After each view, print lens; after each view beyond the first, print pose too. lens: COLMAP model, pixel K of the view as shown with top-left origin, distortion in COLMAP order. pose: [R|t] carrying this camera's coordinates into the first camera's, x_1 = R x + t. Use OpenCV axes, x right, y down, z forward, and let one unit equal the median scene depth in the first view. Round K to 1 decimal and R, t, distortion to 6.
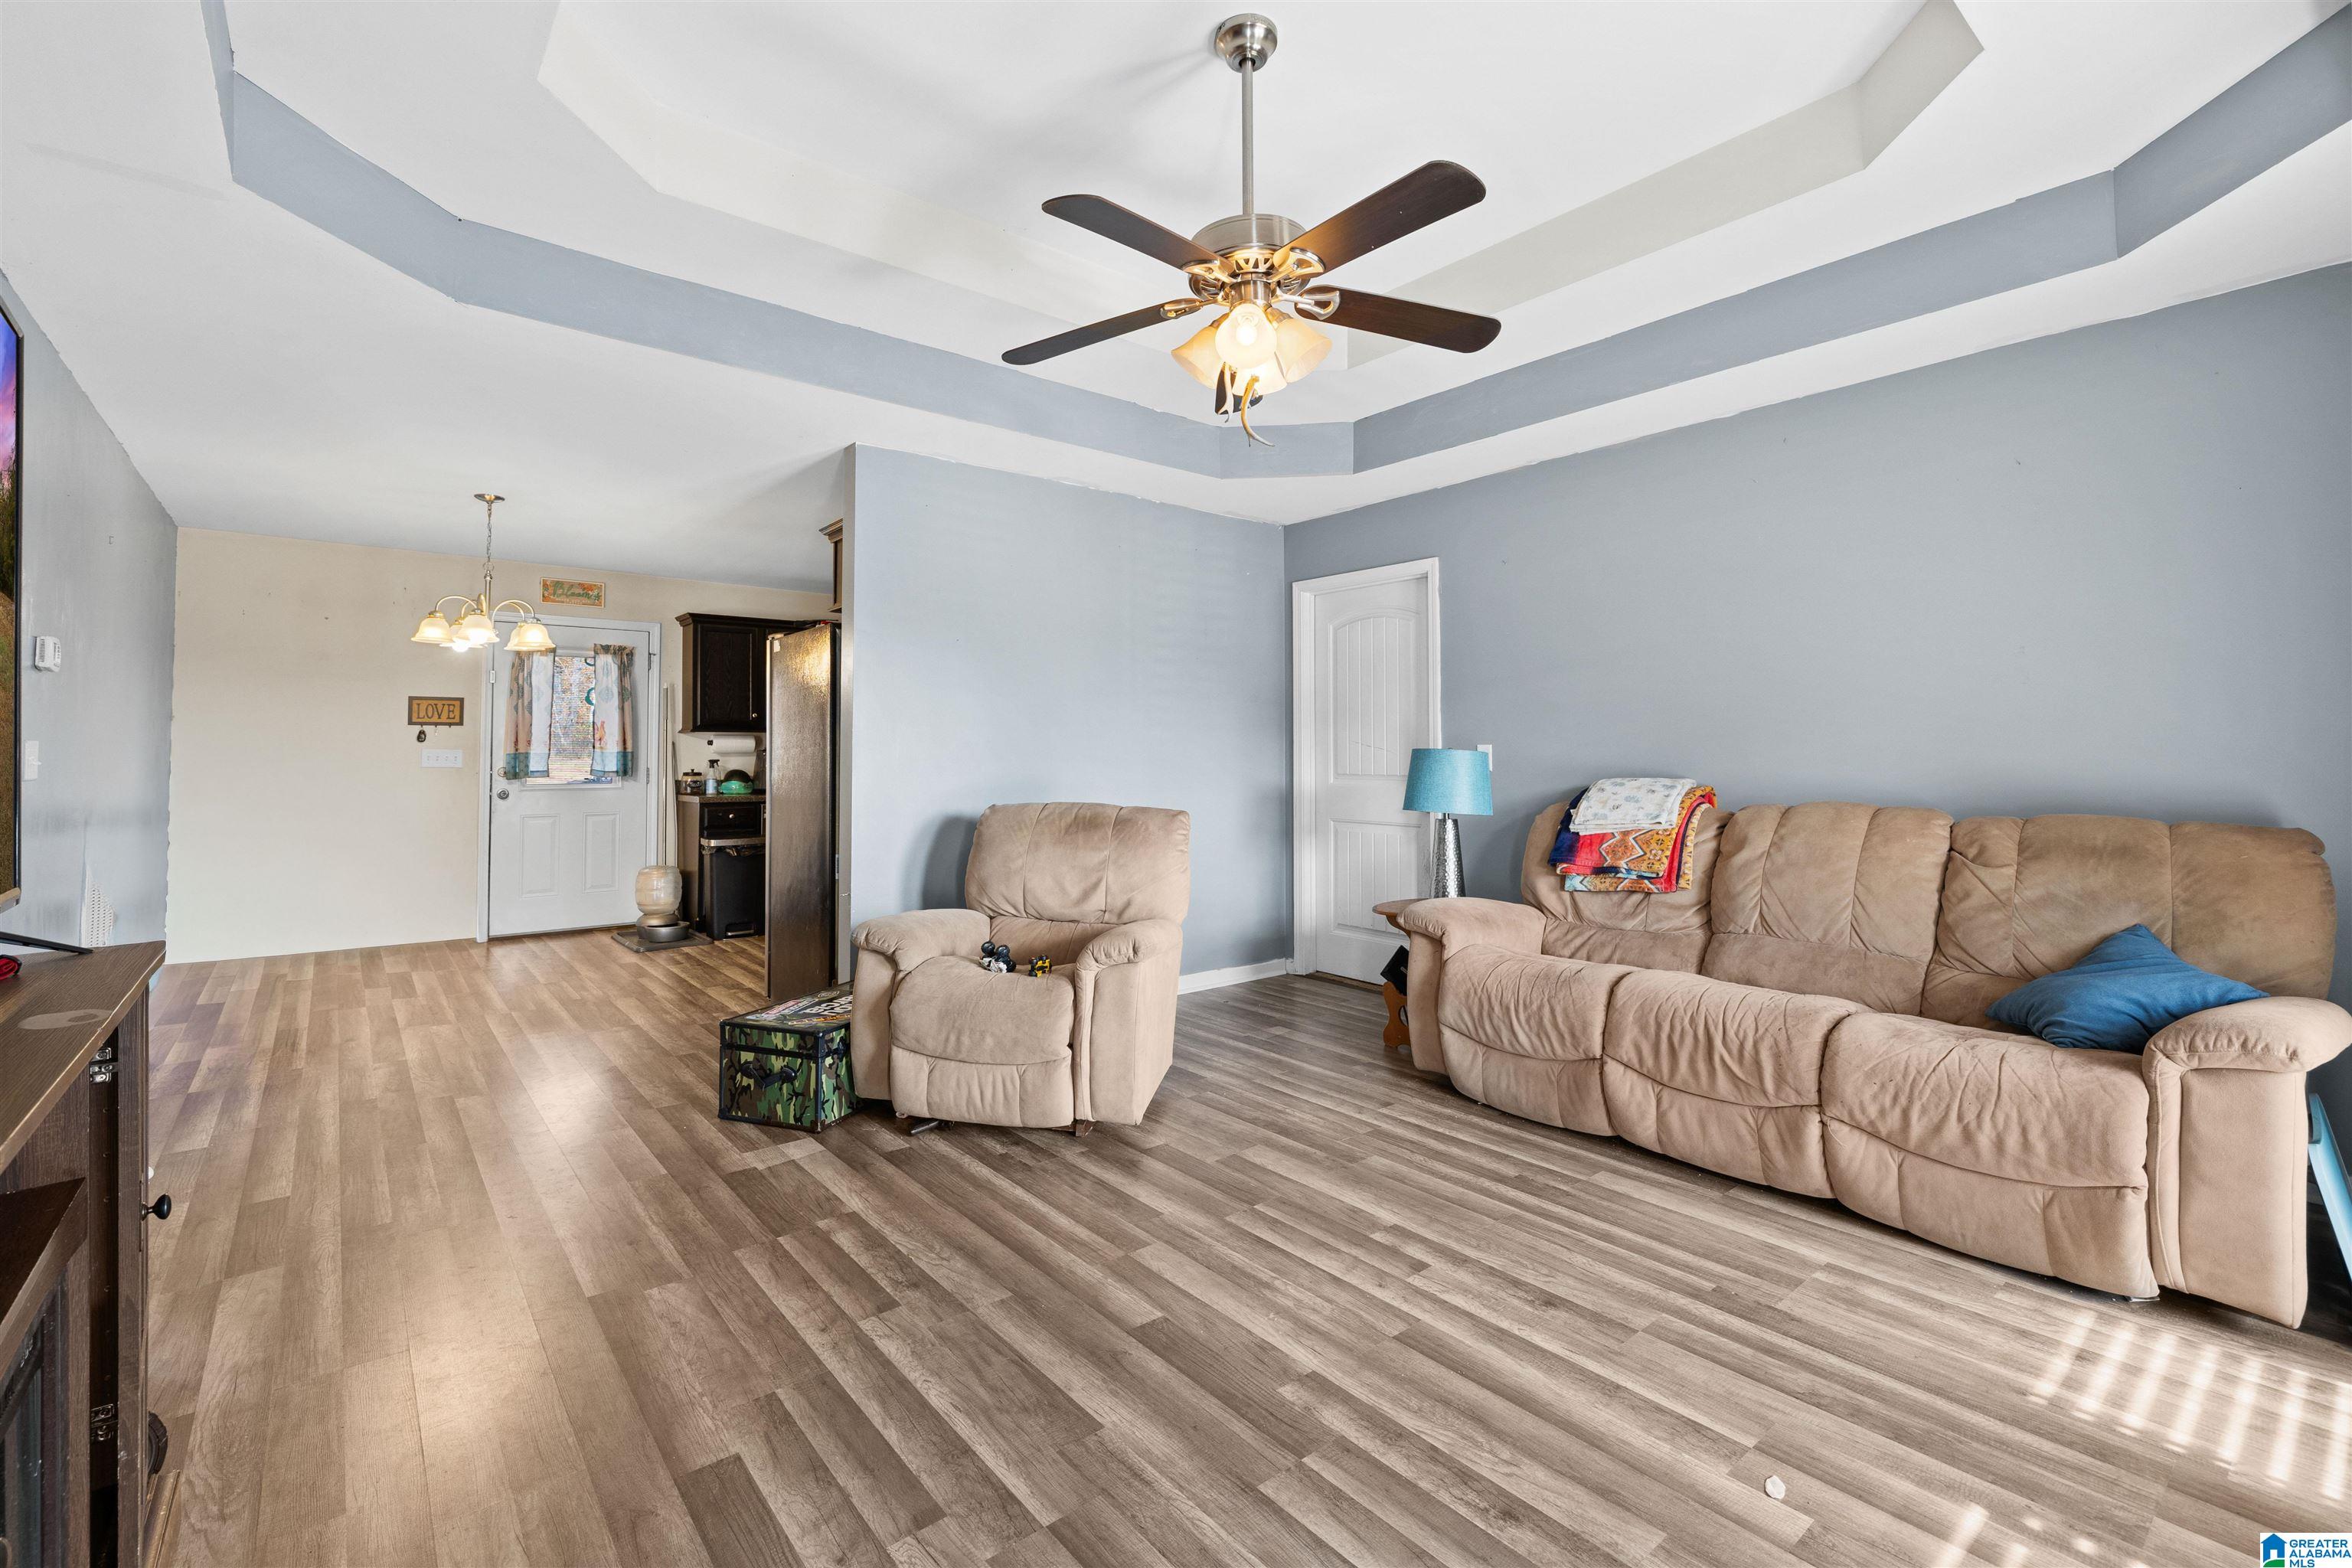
lens RADIAL K [[997.7, 0, 1161.9], [0, 997.7, 731.2], [0, 0, 1]] dist [-0.003164, 0.000307]
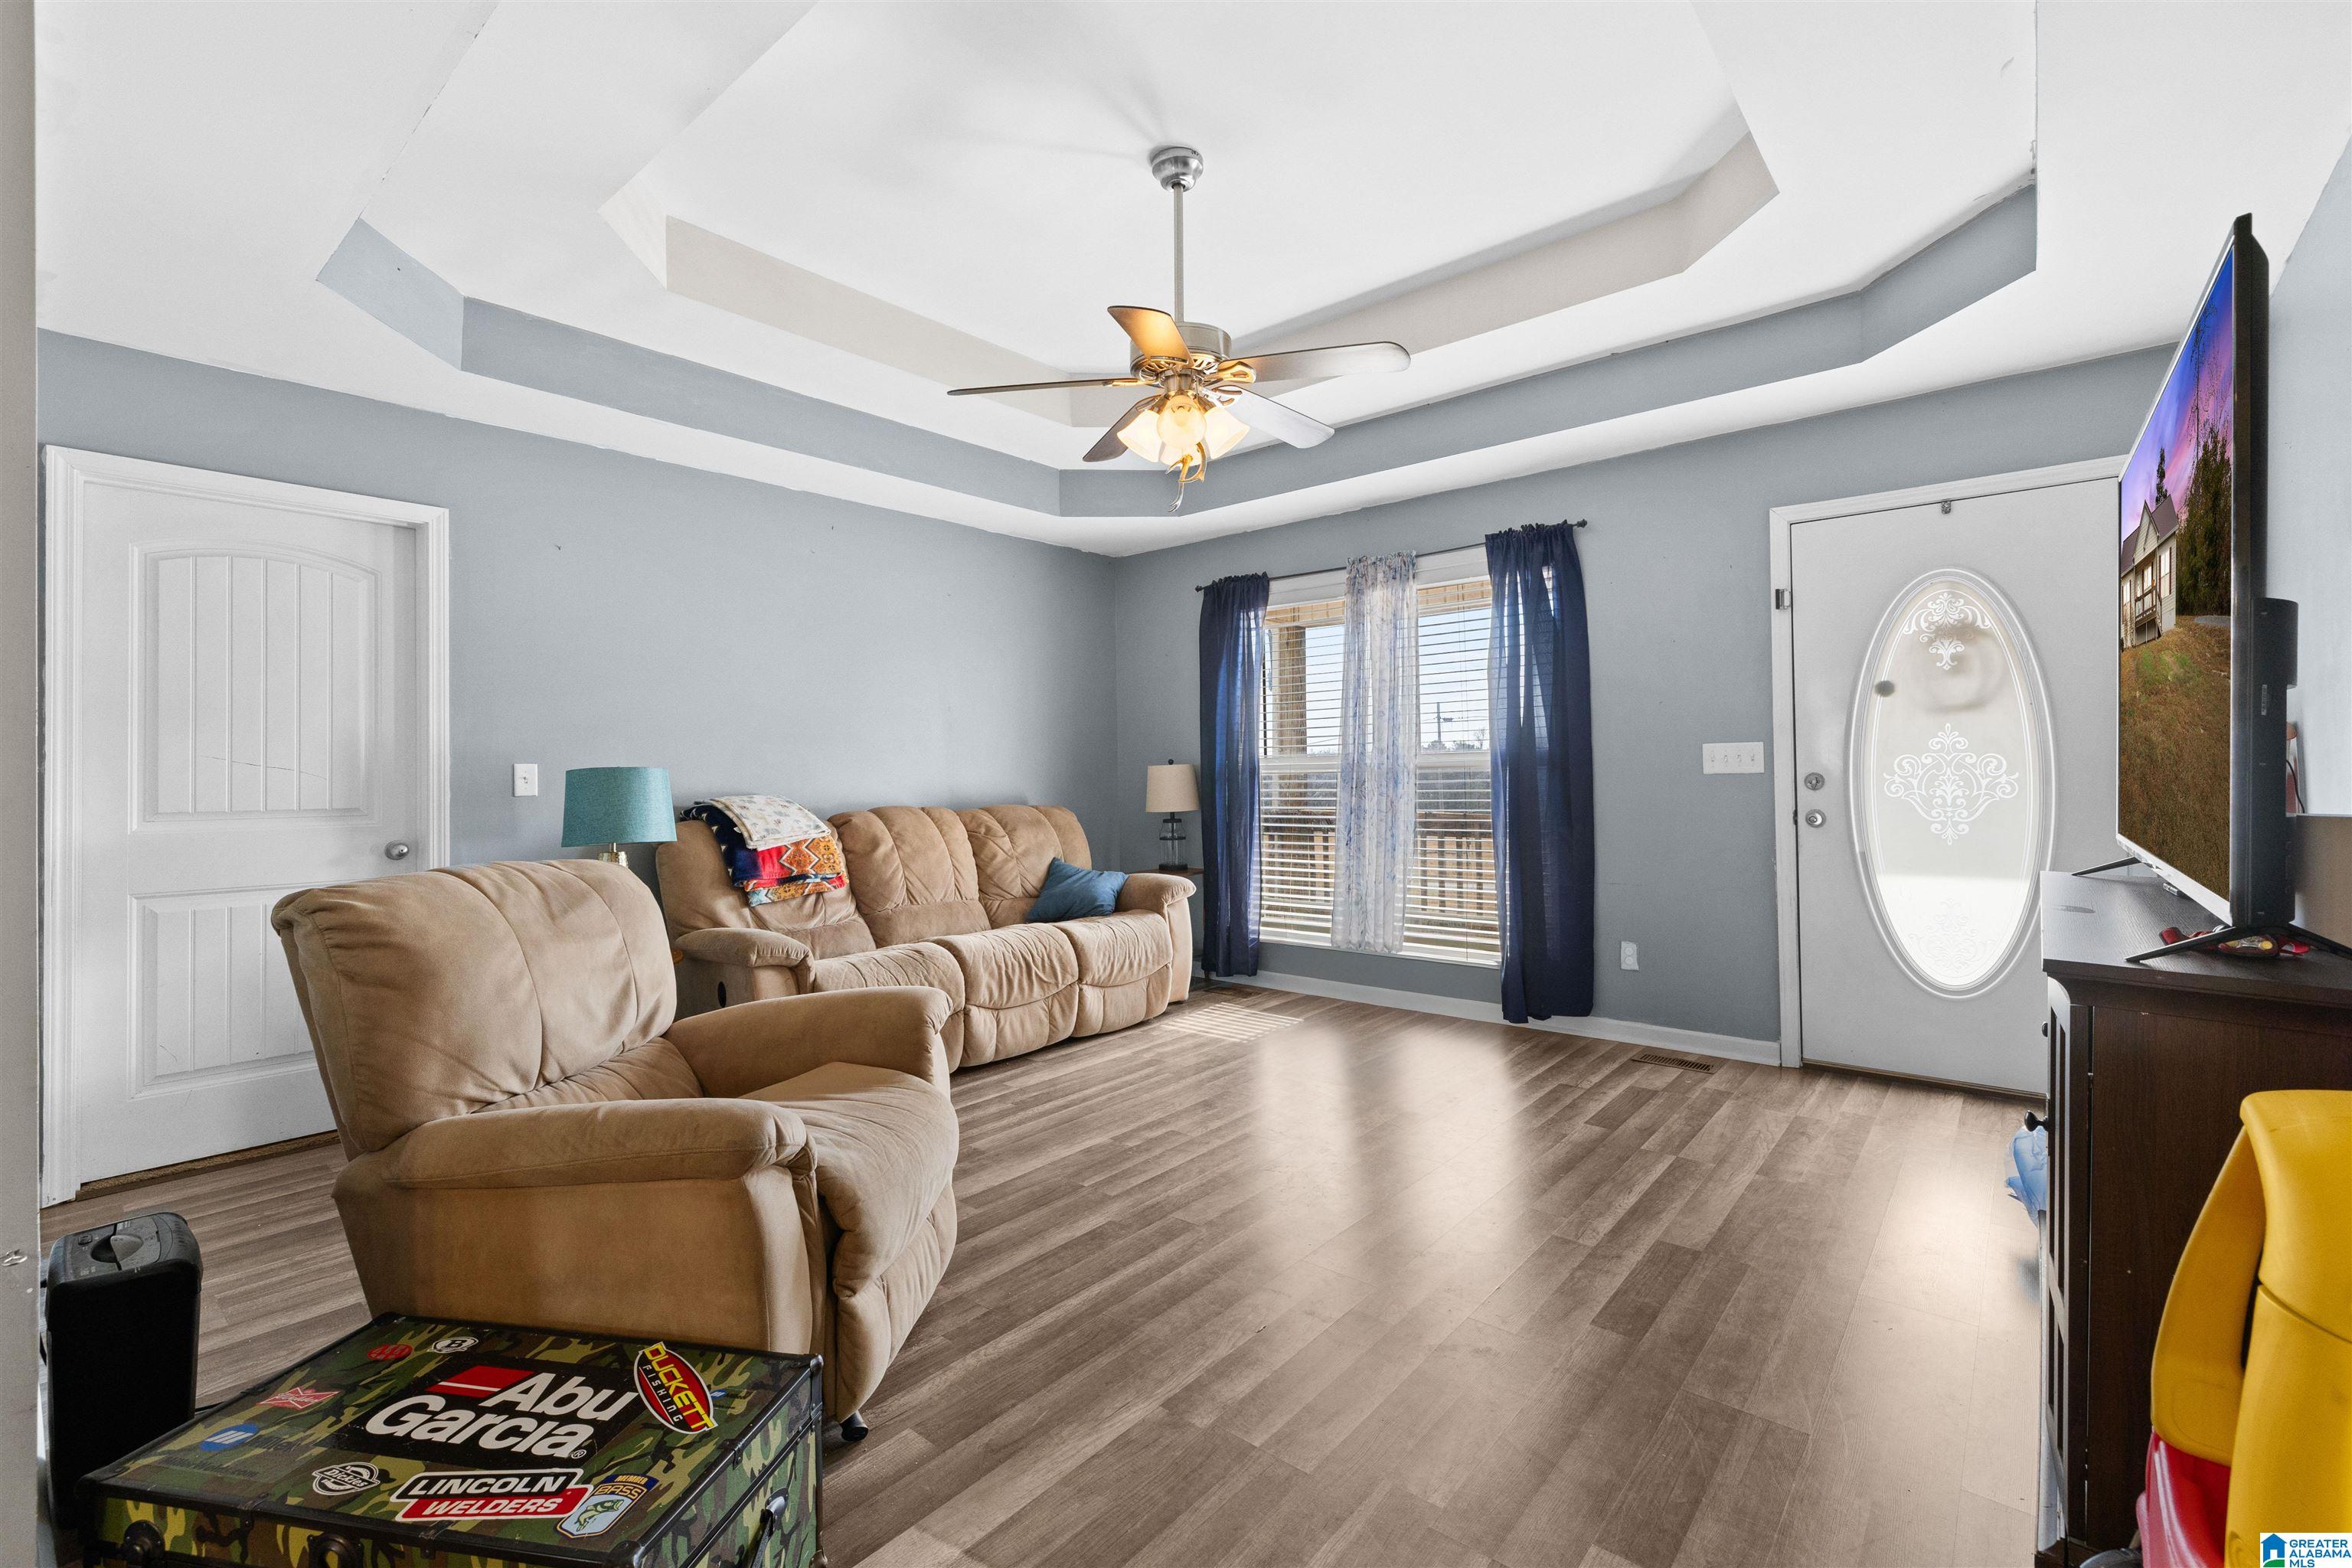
lens RADIAL K [[997.7, 0, 1167.7], [0, 997.7, 771.9], [0, 0, 1]] dist [-0.003164, 0.000307]
pose [[-0.159956, 0.002413, 0.987121, -1.126181], [-0.012520, 0.999912, -0.004473, 0.034345], [-0.987045, -0.013074, -0.159912, 1.237777]]
